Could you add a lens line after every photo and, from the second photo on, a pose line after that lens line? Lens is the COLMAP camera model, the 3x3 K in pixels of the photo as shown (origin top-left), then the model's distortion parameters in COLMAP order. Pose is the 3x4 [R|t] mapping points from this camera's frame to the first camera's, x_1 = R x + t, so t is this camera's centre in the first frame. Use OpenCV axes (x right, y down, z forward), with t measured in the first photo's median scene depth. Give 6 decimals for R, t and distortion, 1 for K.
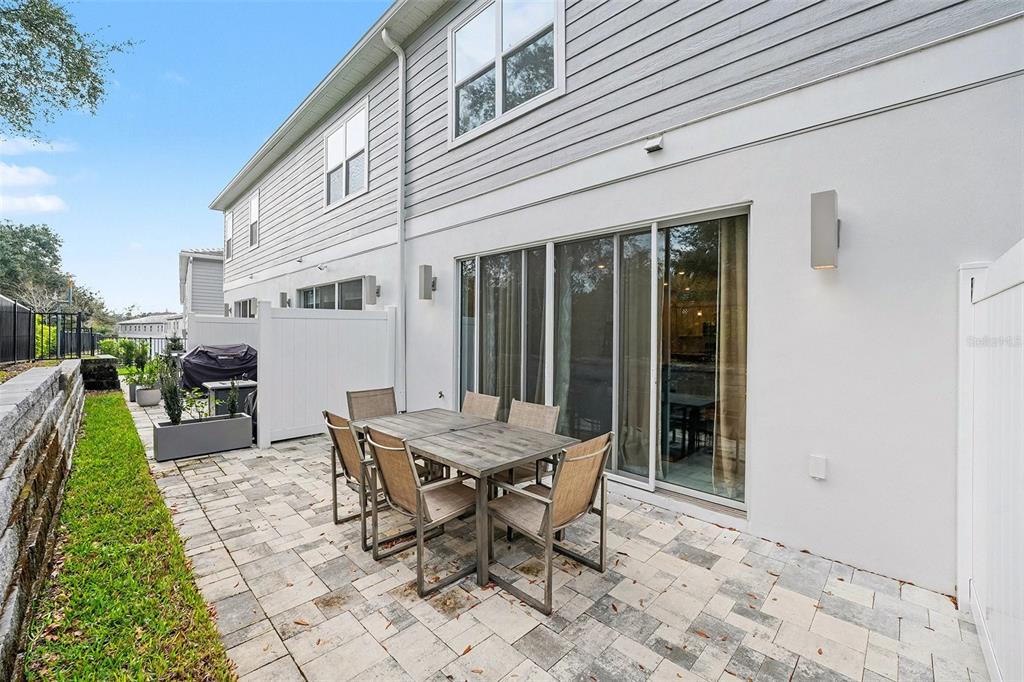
lens RADIAL K [[412.7, 0, 495.7], [0, 412.7, 356.4], [0, 0, 1]] dist [-0.028154, 0.000115]
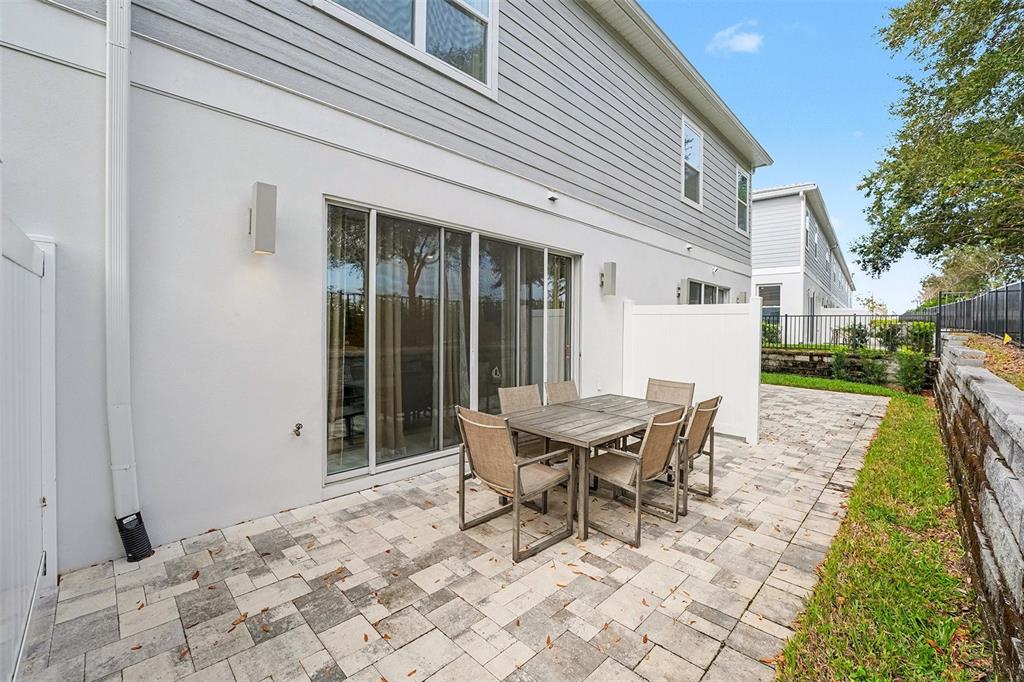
lens RADIAL K [[419.2, 0, 509.3], [0, 419.2, 343.0], [0, 0, 1]] dist [-0.018109, 0.000400]
pose [[-0.004421, -0.059778, 0.998202, -1.259864], [0.030437, 0.997741, 0.059885, -0.086774], [-0.999527, 0.030647, -0.002592, 1.272099]]
